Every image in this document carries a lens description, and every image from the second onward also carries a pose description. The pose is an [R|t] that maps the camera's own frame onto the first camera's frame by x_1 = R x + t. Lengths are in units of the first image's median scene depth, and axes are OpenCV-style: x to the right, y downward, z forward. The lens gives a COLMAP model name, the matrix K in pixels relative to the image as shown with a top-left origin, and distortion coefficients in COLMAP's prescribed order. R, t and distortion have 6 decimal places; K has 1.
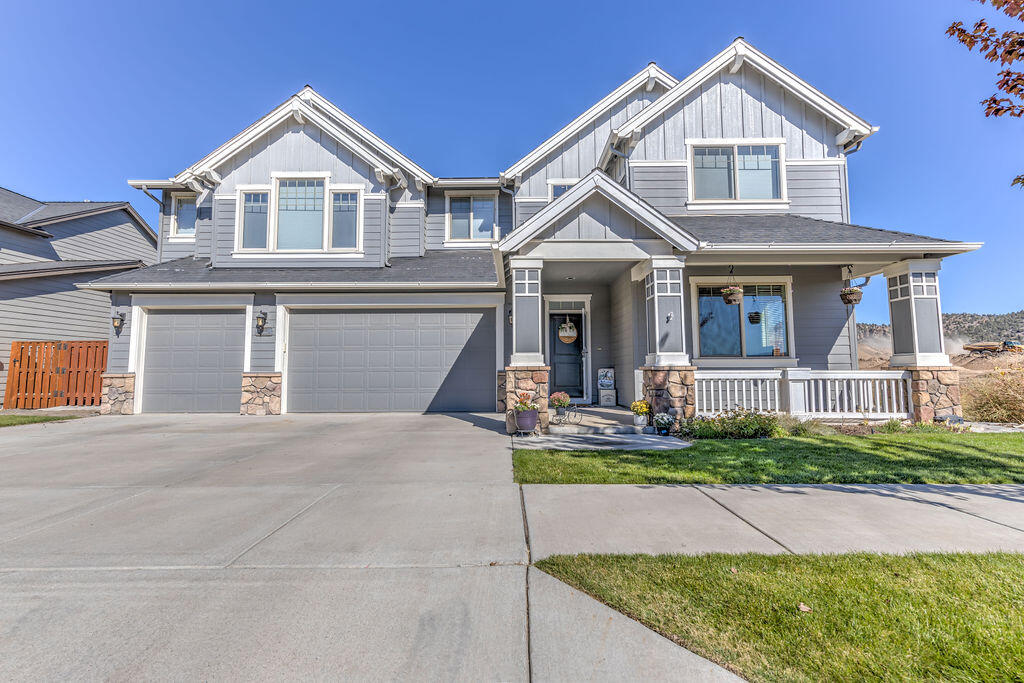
lens RADIAL K [[434.1, 0, 512.1], [0, 434.1, 337.9], [0, 0, 1]] dist [0.003464, 0.000095]
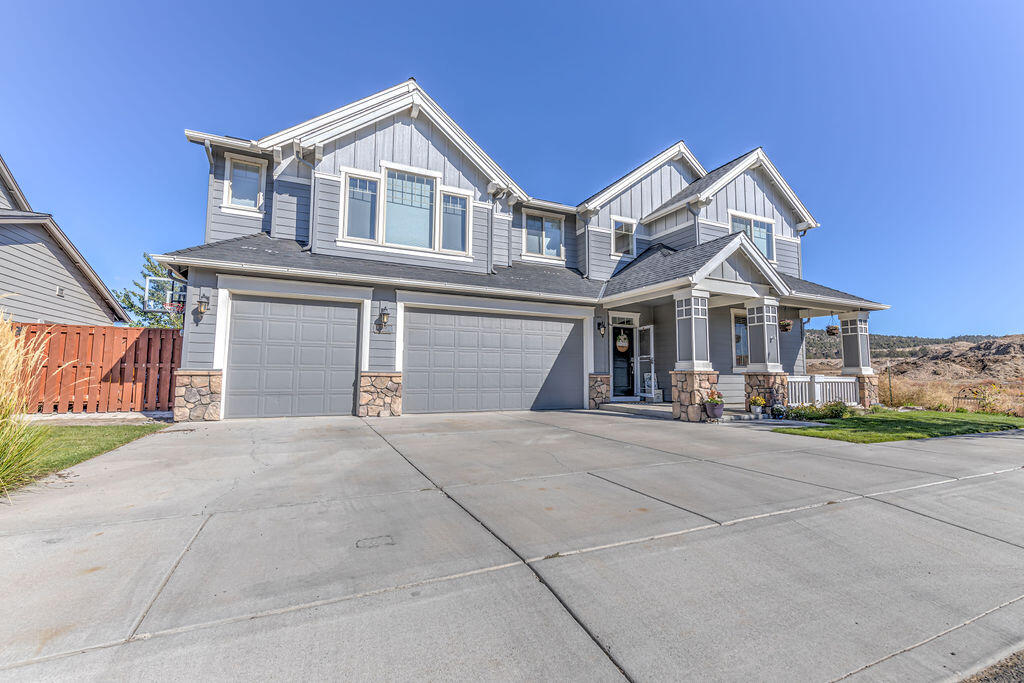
lens RADIAL K [[434.1, 0, 512.1], [0, 434.1, 337.9], [0, 0, 1]] dist [0.003464, 0.000095]
pose [[0.907008, 0.047802, 0.418391, -0.704417], [-0.045126, 0.998848, -0.016294, 0.007982], [-0.418688, -0.004101, 0.908121, 0.020388]]
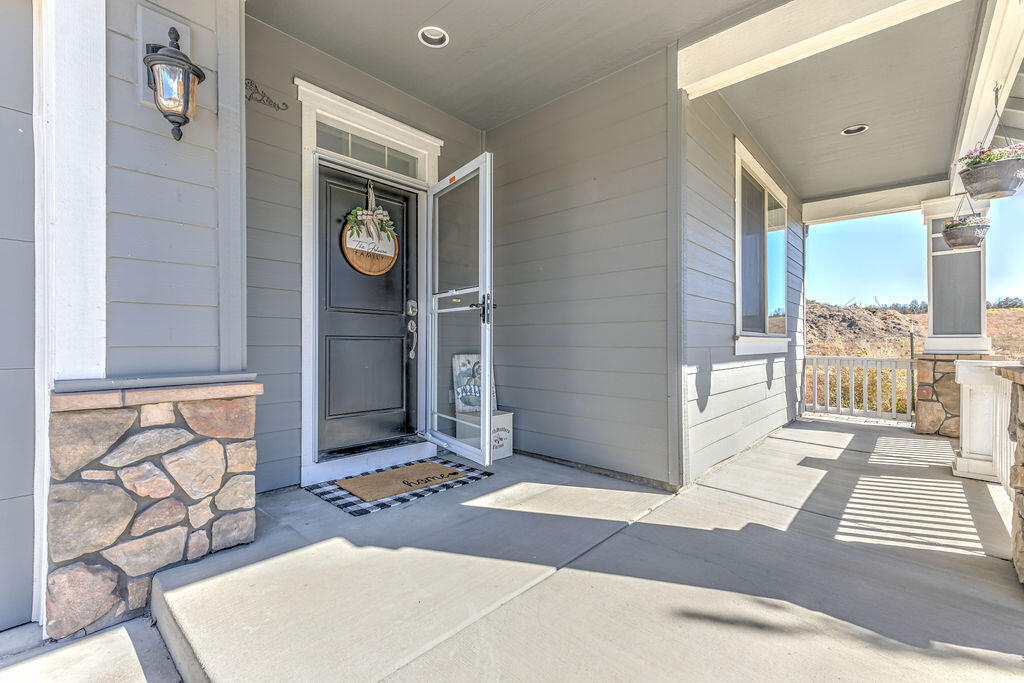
lens RADIAL K [[440.9, 0, 512.0], [0, 440.9, 341.5], [0, 0, 1]] dist [0.000837, -0.000065]
pose [[0.675857, 0.004346, 0.737020, -0.038198], [-0.055762, 0.997418, 0.045252, 0.042469], [-0.734920, -0.071681, 0.674354, 0.750519]]
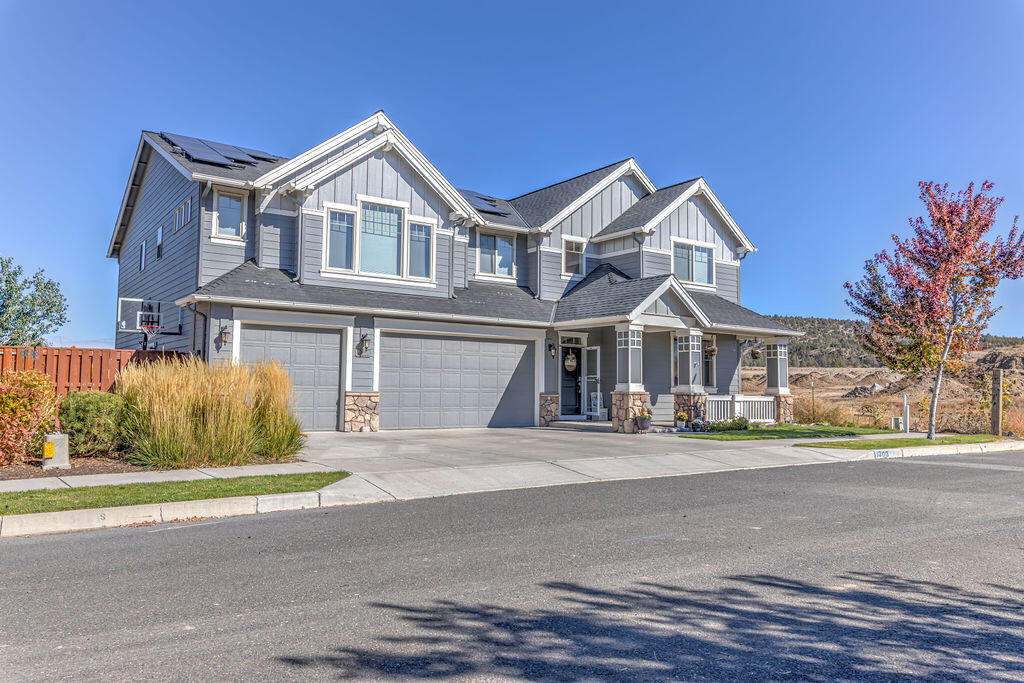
lens RADIAL K [[747.6, 0, 510.9], [0, 747.6, 338.0], [0, 0, 1]] dist [0.006798, 0.003028]
pose [[0.815597, 0.054265, 0.576070, -1.308485], [-0.059204, 0.998194, -0.010208, -0.052578], [-0.575584, -0.025780, 0.817336, -0.672663]]
